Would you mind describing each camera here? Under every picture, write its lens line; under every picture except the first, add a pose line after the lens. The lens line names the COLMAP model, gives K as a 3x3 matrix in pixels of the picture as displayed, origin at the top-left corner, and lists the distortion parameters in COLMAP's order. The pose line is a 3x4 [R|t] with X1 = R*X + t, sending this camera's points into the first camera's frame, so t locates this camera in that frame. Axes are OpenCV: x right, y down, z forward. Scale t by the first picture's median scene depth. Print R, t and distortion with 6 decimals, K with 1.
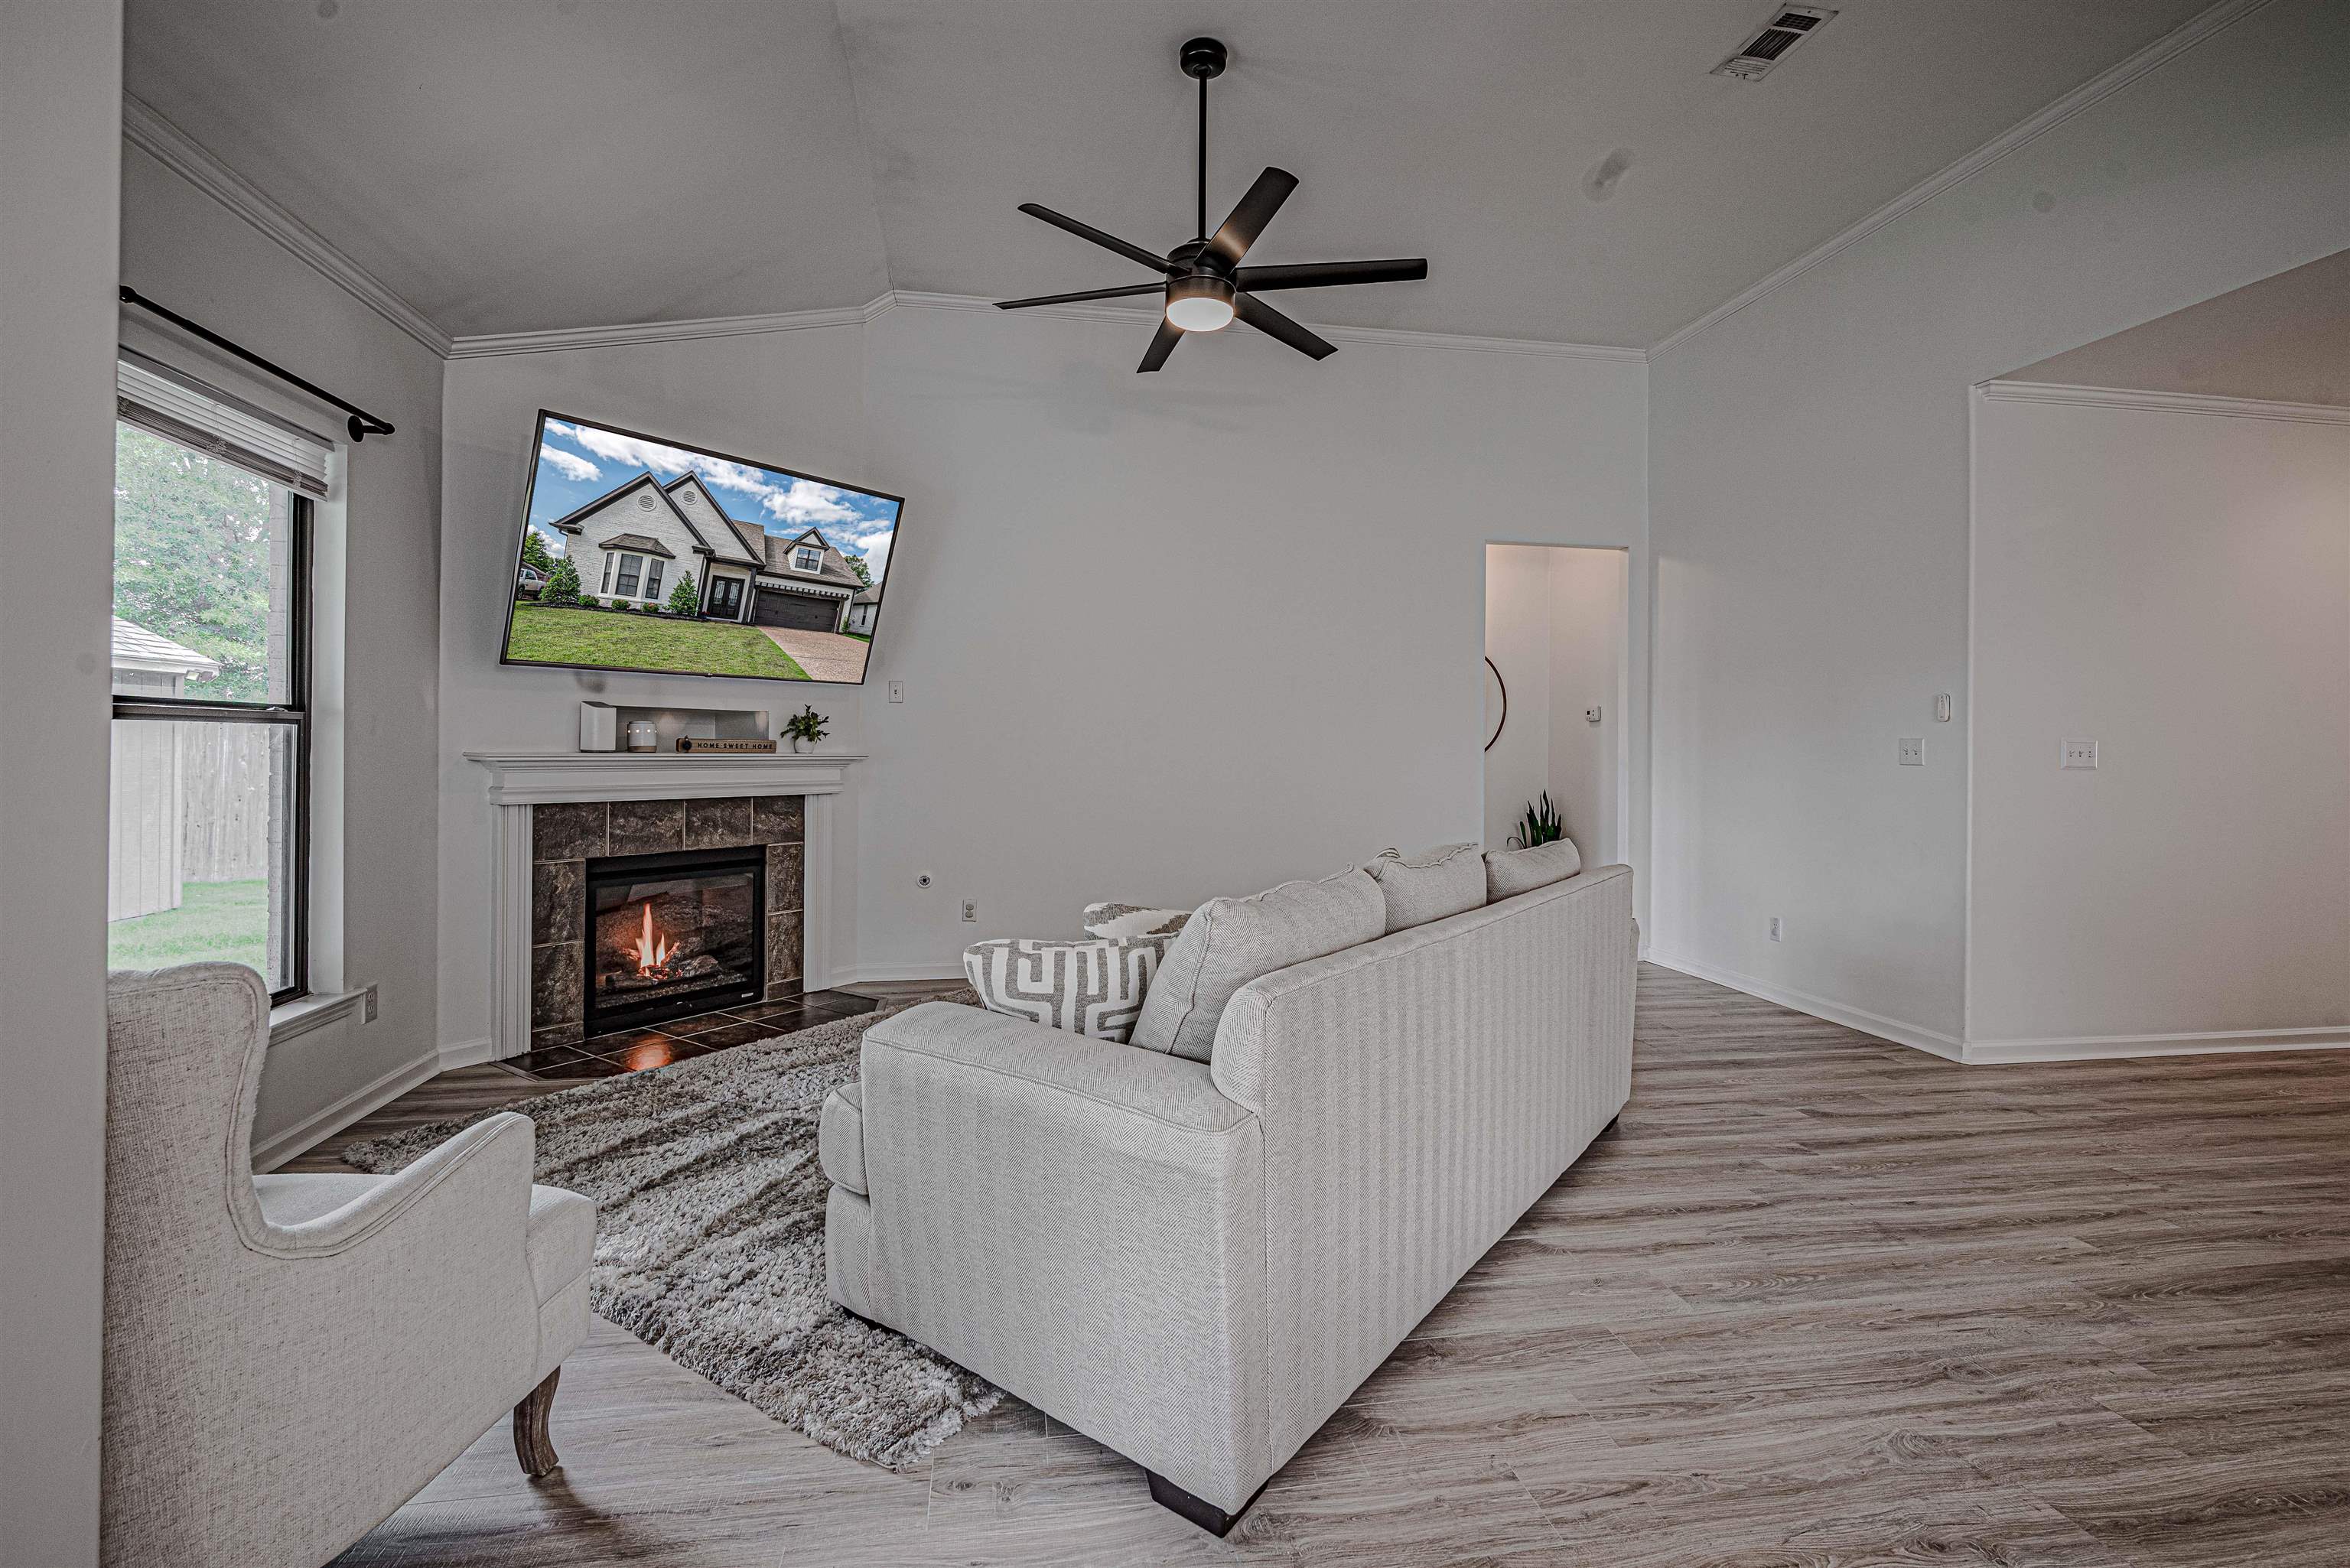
lens RADIAL K [[1039.4, 0, 1174.6], [0, 1039.4, 785.6], [0, 0, 1]] dist [0.002212, 0.000186]
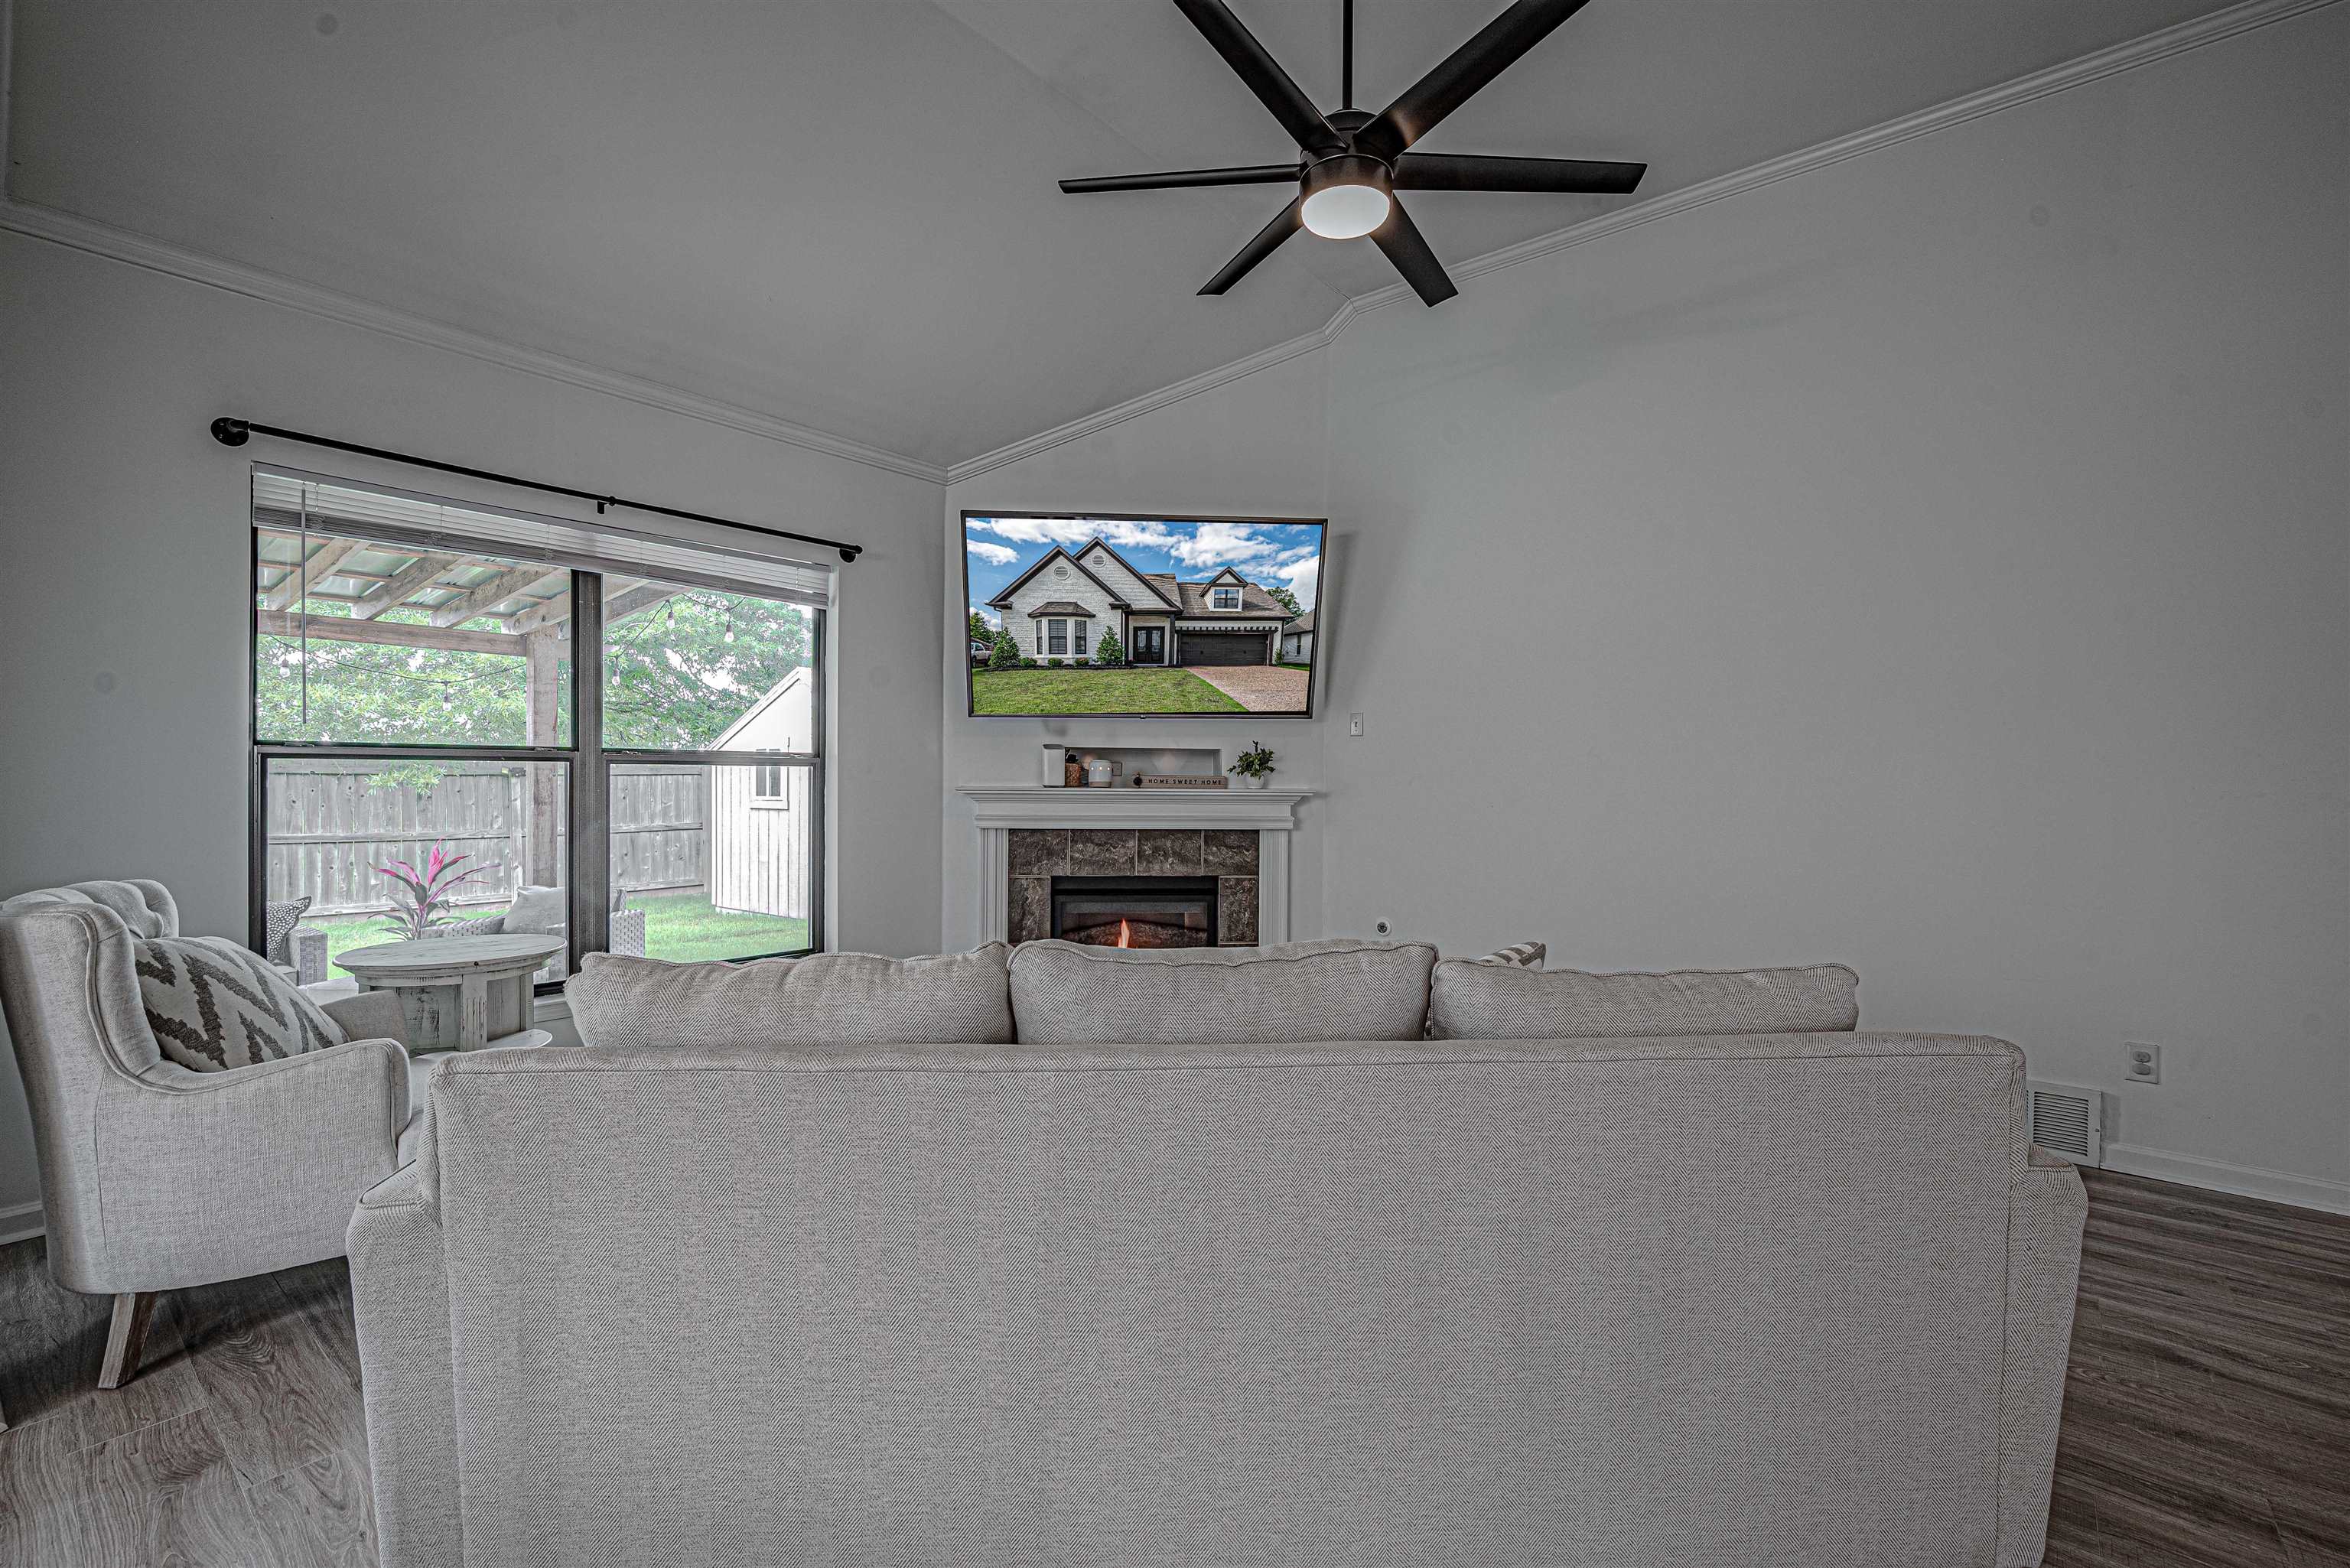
lens RADIAL K [[1039.4, 0, 1164.5], [0, 1039.4, 794.6], [0, 0, 1]] dist [0.002212, 0.000186]
pose [[0.641688, 0.006976, -0.766934, 0.426638], [-0.026486, 0.999564, -0.013069, -0.011037], [0.766508, 0.028699, 0.641593, 0.327591]]
